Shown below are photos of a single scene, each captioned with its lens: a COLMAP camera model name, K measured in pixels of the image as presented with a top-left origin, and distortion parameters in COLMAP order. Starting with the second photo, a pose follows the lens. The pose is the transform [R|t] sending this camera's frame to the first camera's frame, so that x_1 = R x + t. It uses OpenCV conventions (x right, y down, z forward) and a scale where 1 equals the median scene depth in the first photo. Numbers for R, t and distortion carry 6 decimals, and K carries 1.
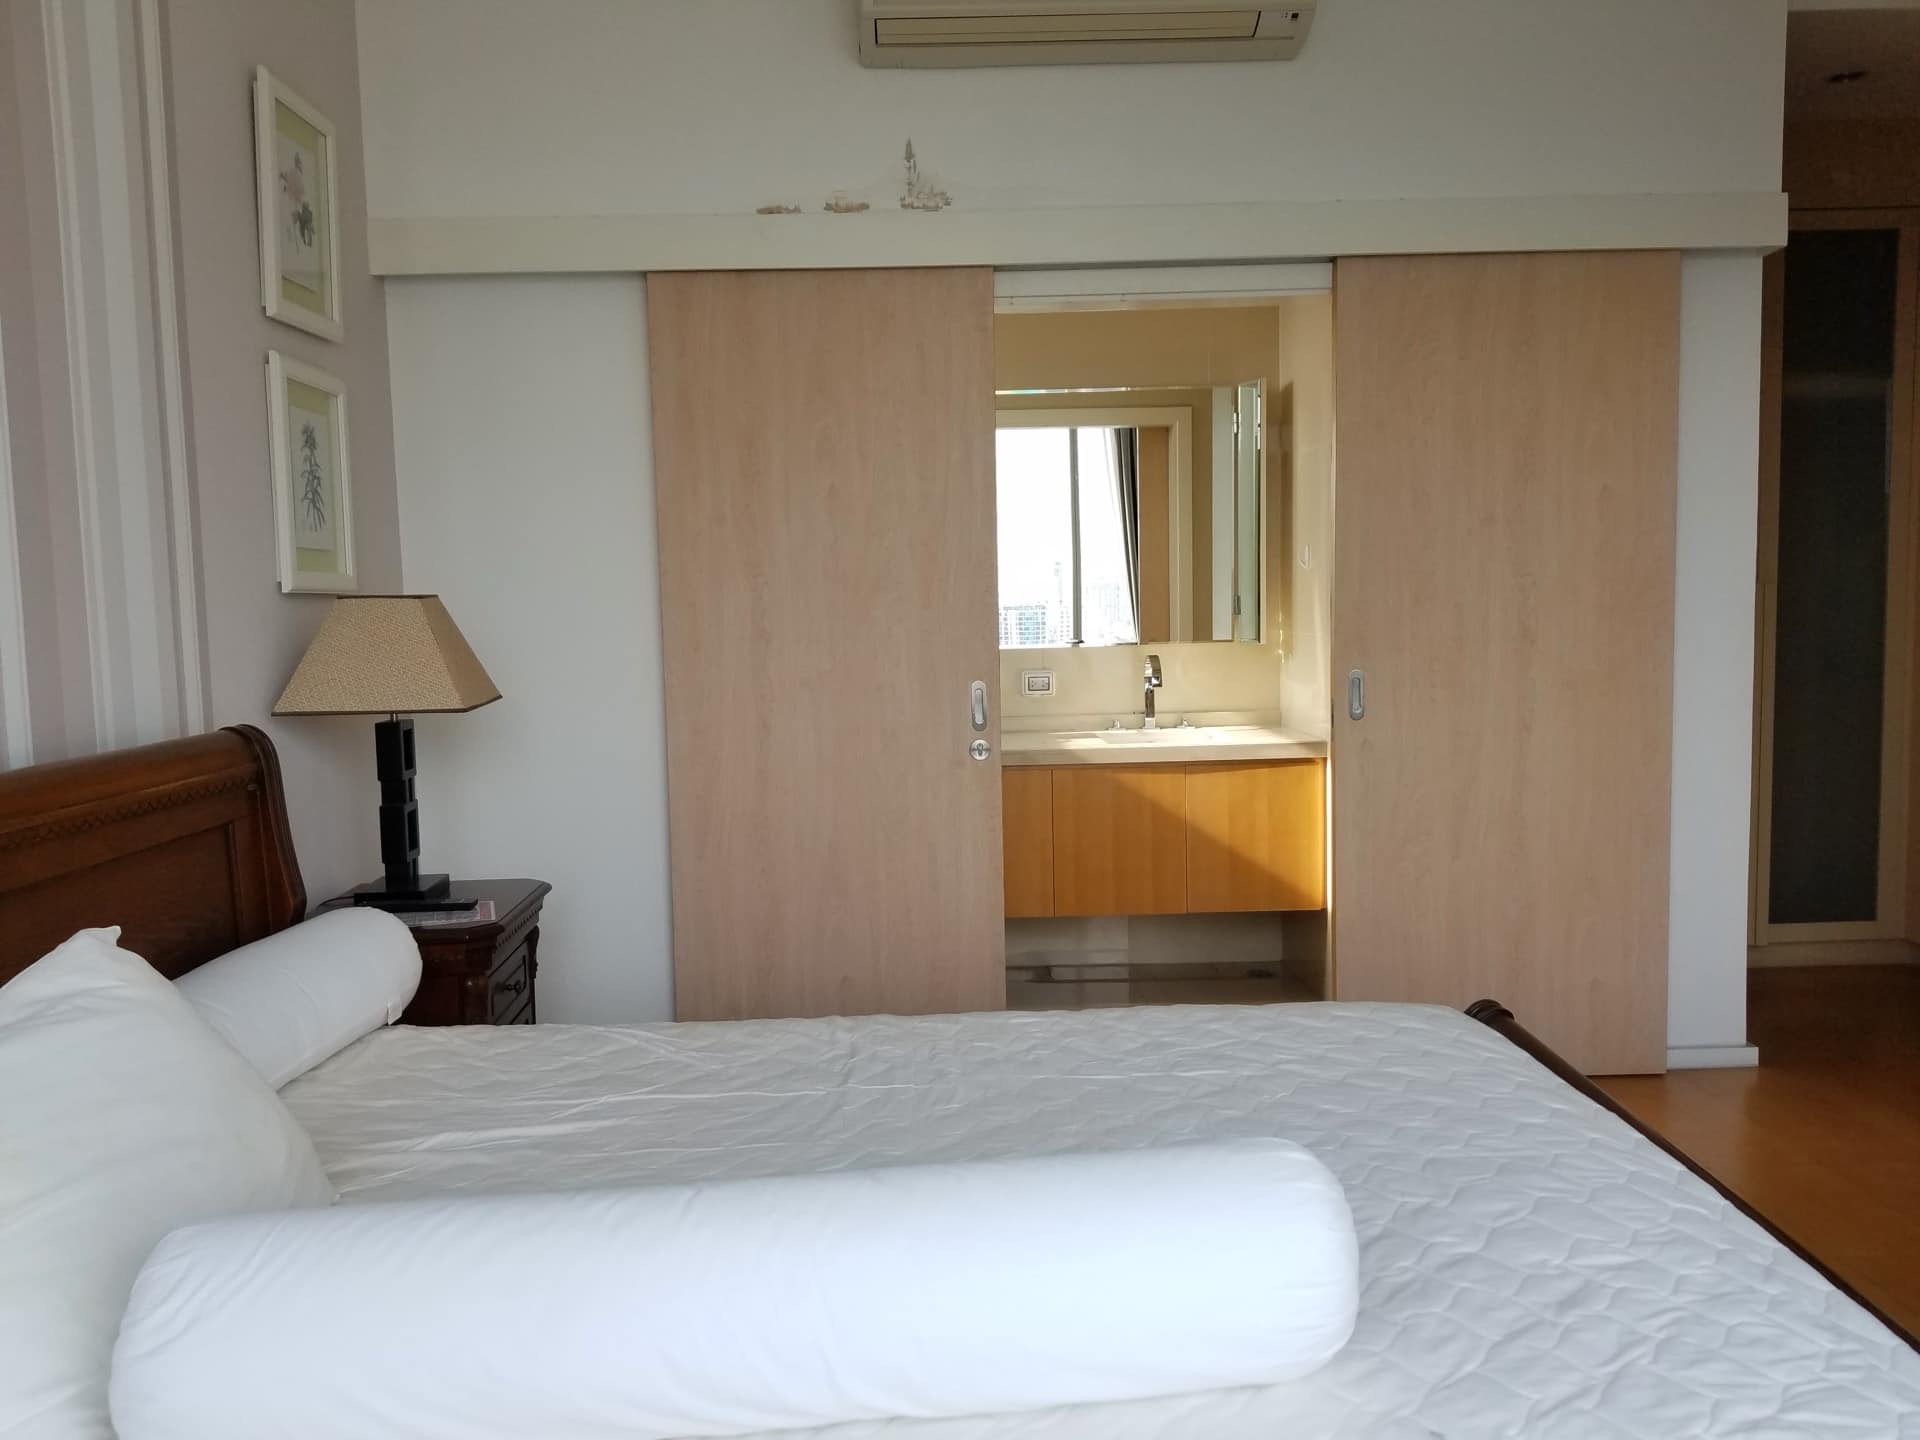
lens RADIAL K [[1500.3, 0, 960.1], [0, 1500.3, 718.6], [0, 0, 1]] dist [0.062657, -0.087225]
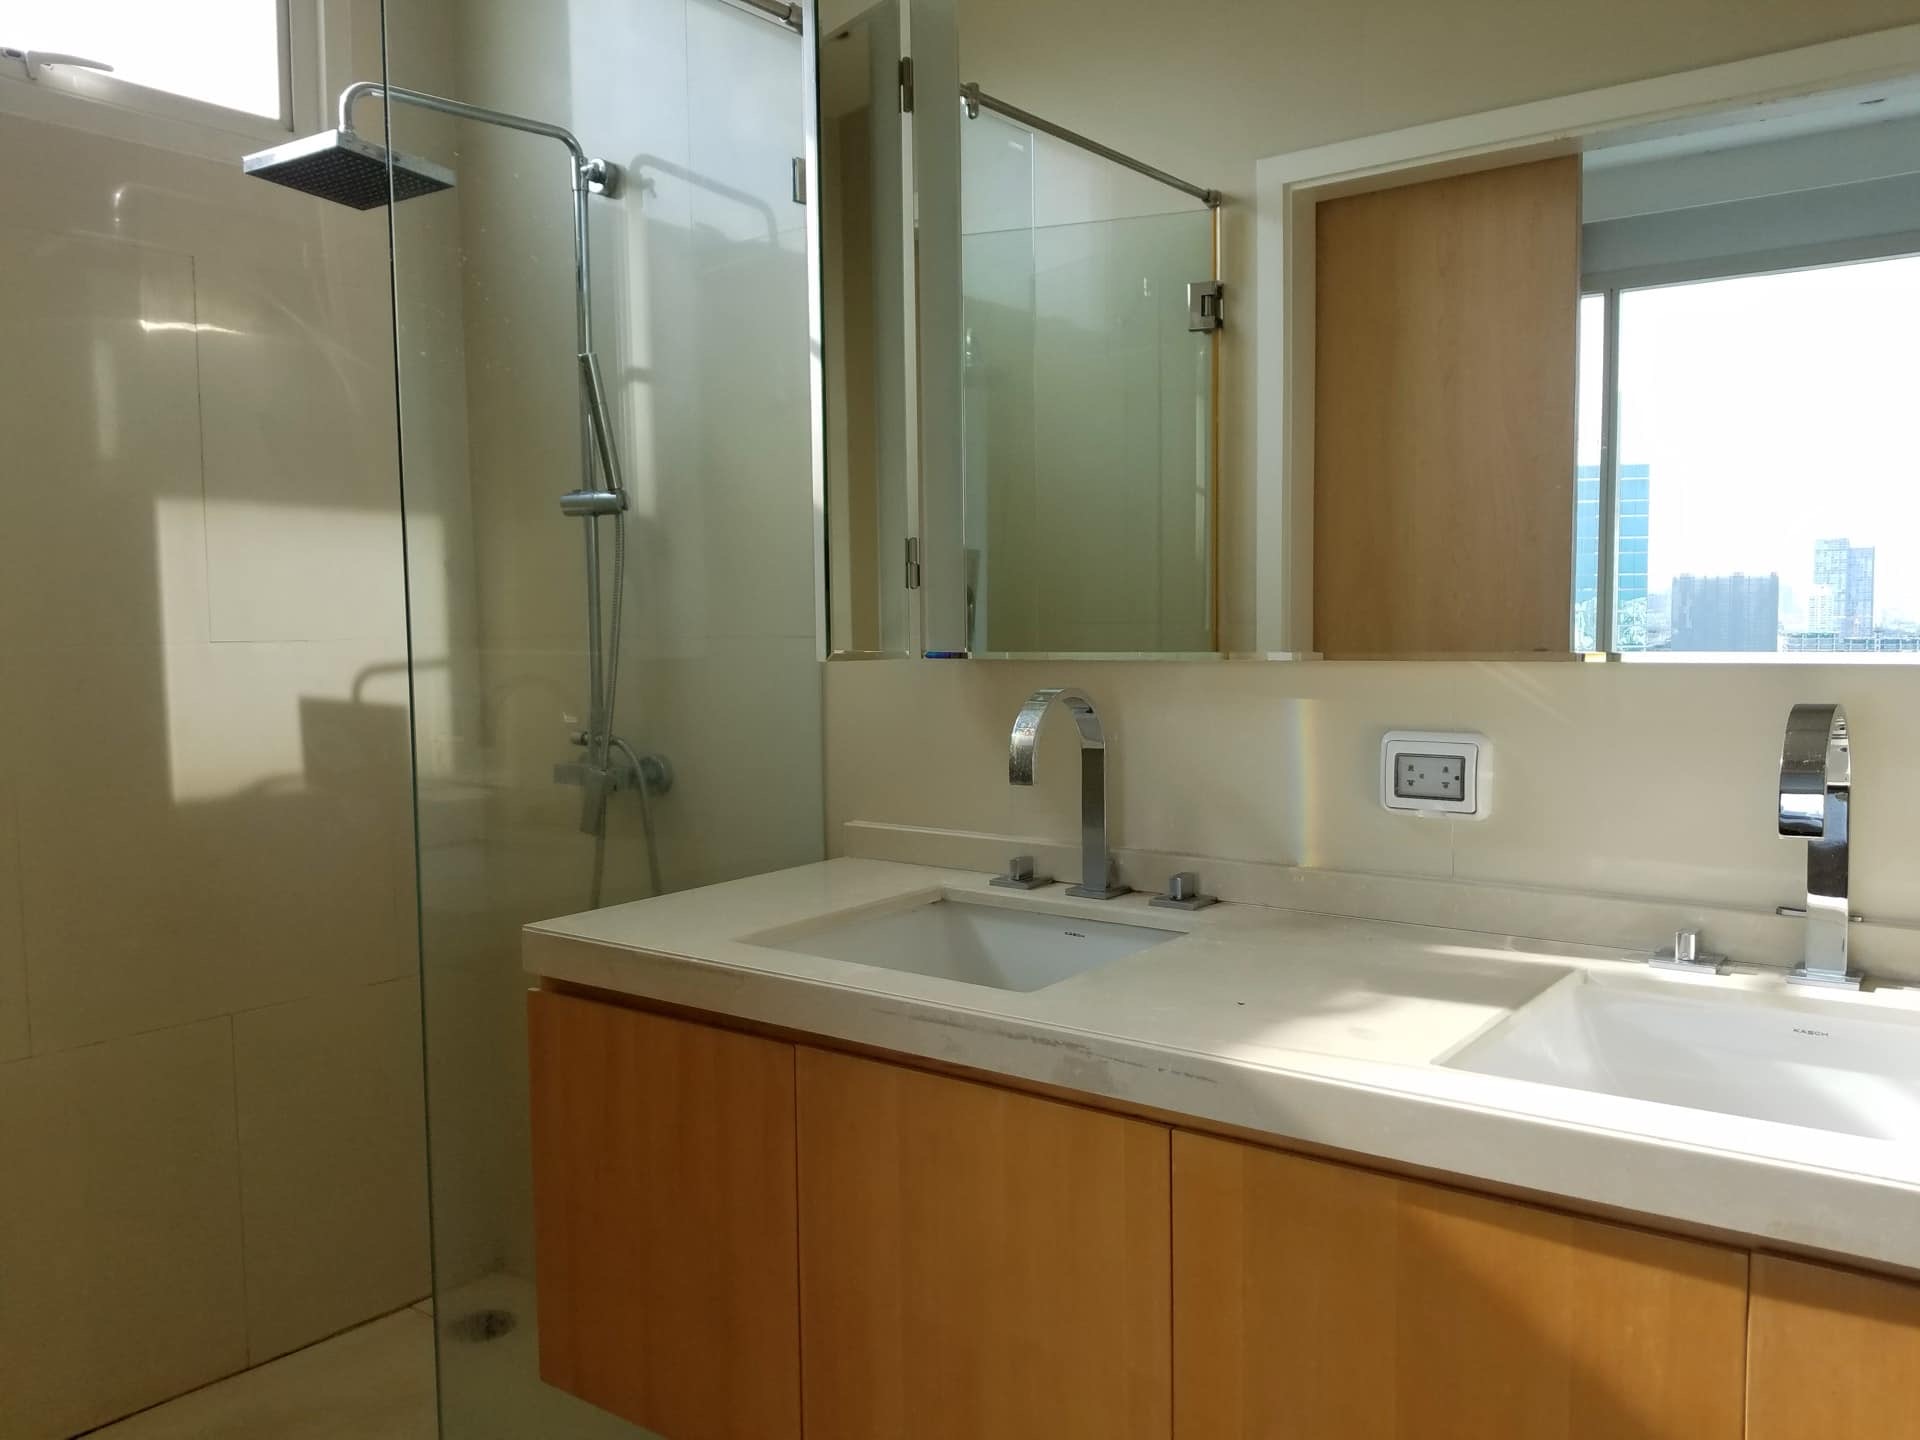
lens RADIAL K [[1500.3, 0, 960.0], [0, 1500.3, 720.1], [0, 0, 1]] dist [0.062657, -0.087225]
pose [[0.780647, 0.061234, -0.621965, 0.190869], [-0.058644, 0.997975, 0.024647, -0.041666], [0.622214, 0.017234, 0.782657, 0.762808]]
